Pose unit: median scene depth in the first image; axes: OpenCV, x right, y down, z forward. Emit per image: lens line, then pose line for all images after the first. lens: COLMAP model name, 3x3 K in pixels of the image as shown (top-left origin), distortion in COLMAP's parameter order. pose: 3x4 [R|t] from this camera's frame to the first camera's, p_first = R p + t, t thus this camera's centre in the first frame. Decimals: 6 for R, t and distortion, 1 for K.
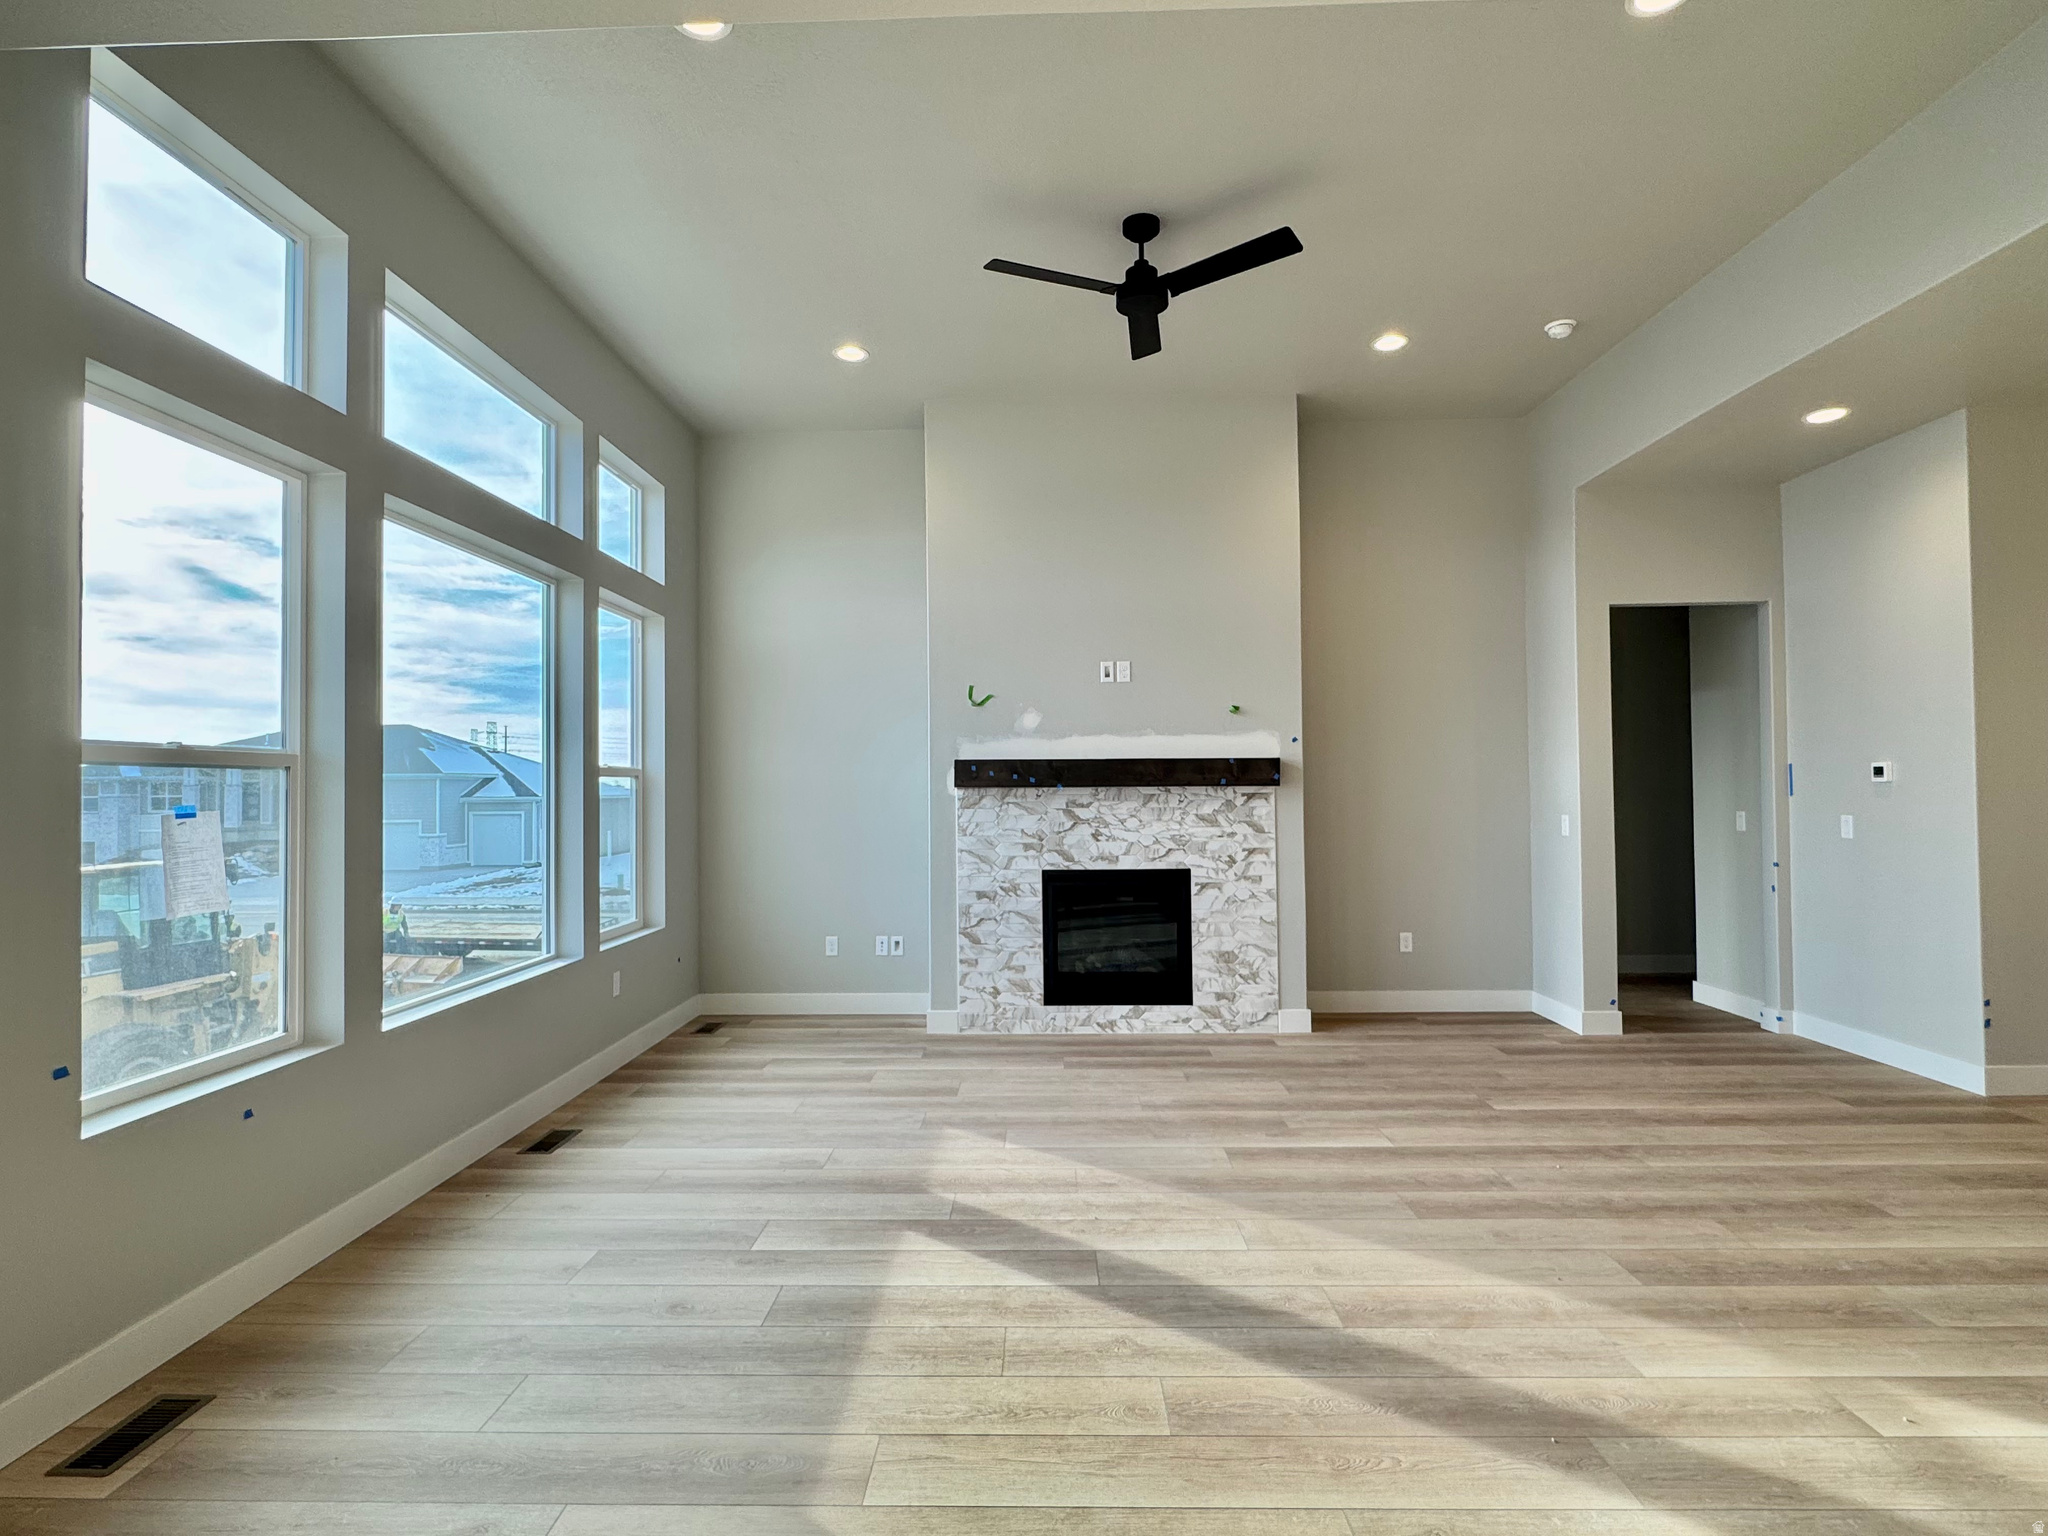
lens RADIAL K [[1060.3, 0, 1026.6], [0, 1060.3, 768.6], [0, 0, 1]] dist [0.000592, -0.001698]
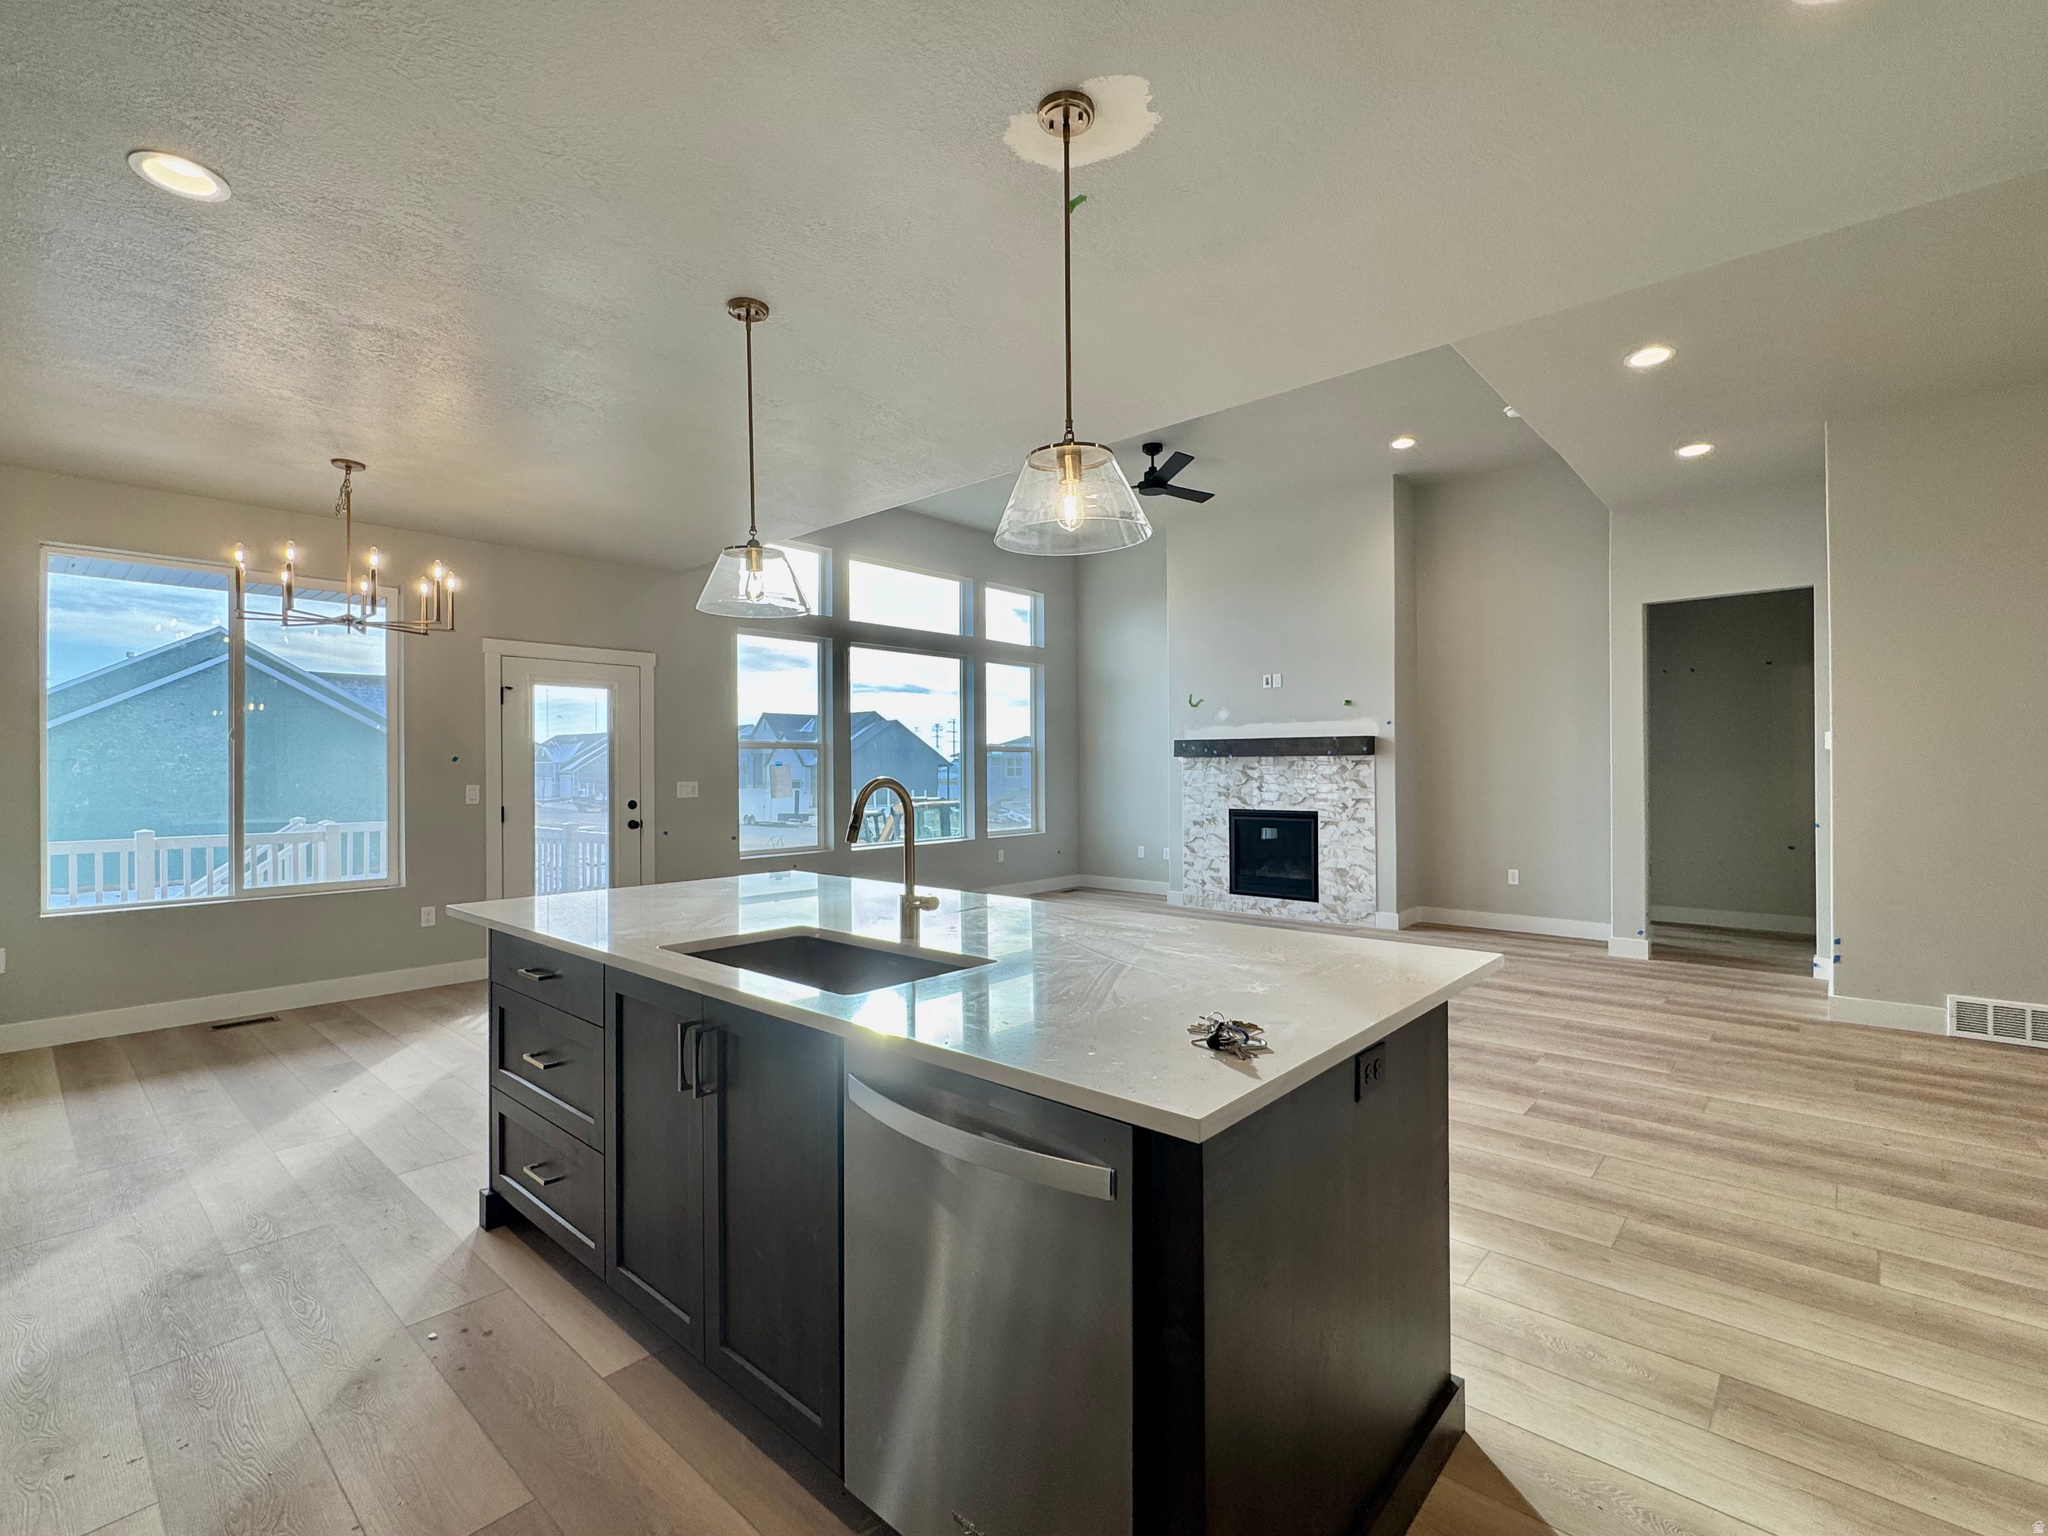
lens RADIAL K [[949.0, 0, 1017.4], [0, 949.0, 767.7], [0, 0, 1]] dist [-0.005691, -0.000425]
pose [[0.752276, 0.005395, -0.658826, 0.718012], [0.009657, 0.999769, 0.019214, 0.003526], [0.658777, -0.020816, 0.752050, -0.278726]]
